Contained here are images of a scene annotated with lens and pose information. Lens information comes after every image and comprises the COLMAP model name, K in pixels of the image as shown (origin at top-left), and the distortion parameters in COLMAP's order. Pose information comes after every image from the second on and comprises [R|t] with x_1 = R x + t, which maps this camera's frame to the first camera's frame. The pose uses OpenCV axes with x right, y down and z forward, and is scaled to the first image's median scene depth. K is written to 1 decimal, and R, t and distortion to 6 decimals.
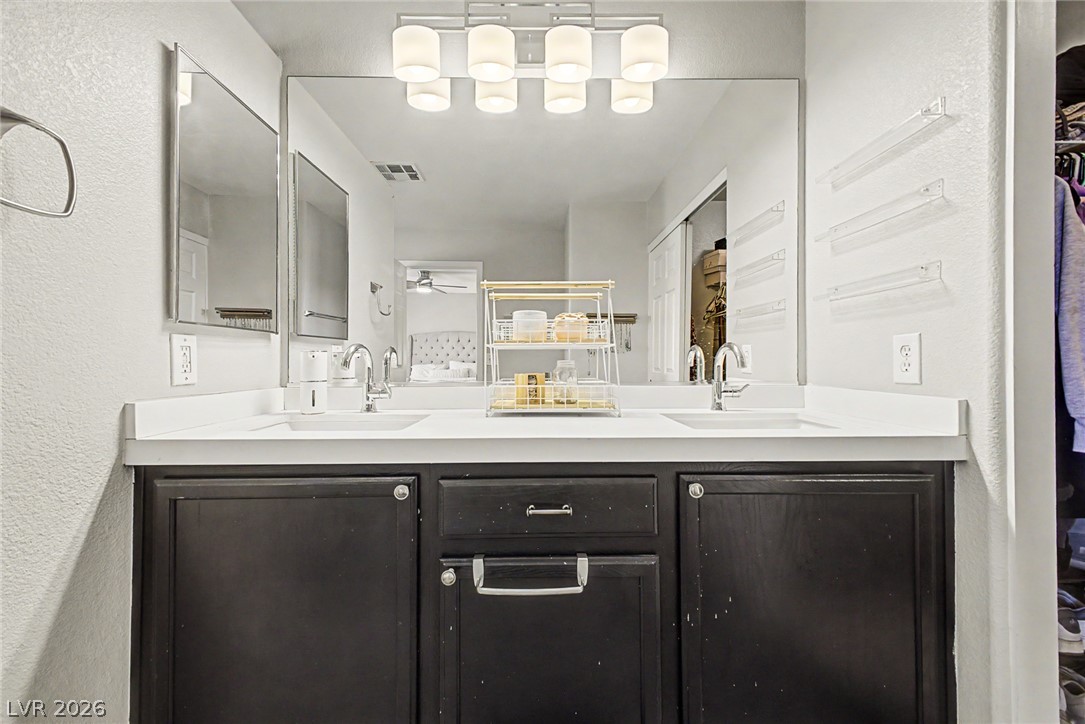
lens RADIAL K [[424.8, 0, 542.5], [0, 424.8, 362.0], [0, 0, 1]] dist [0.026805, 0.000015]
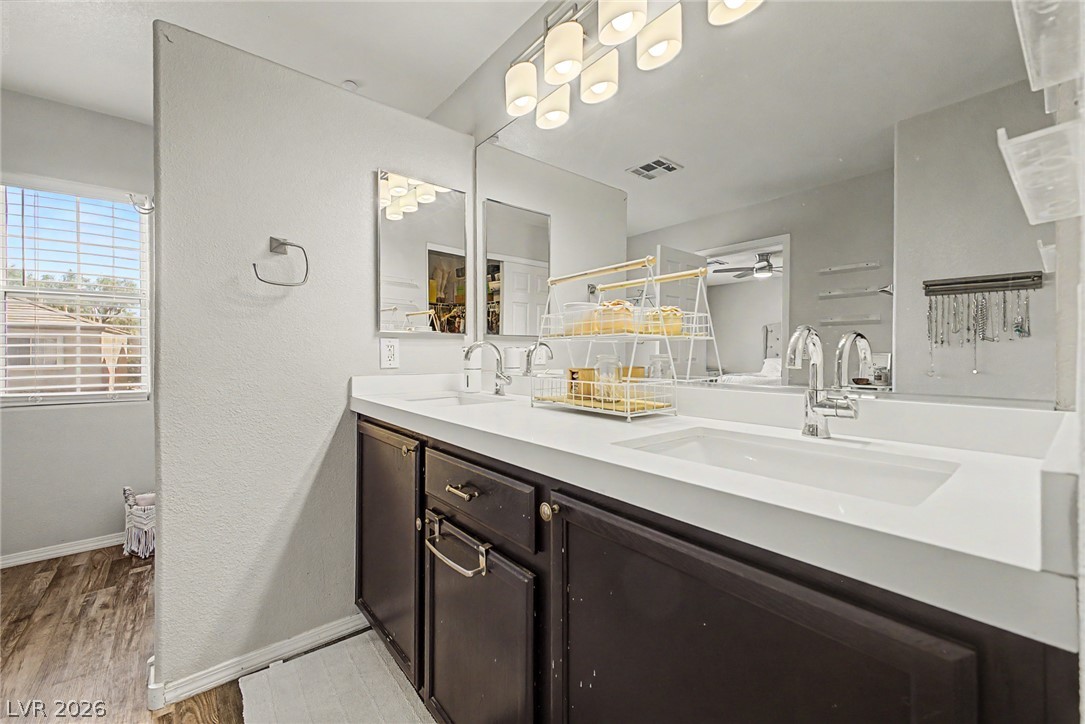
lens RADIAL K [[432.9, 0, 547.3], [0, 432.9, 354.8], [0, 0, 1]] dist [0.056325, -0.000071]
pose [[0.633617, 0.004250, -0.773636, 0.671590], [-0.004539, 0.999988, 0.001777, -0.004269], [0.773634, 0.002386, 0.633628, 0.303071]]
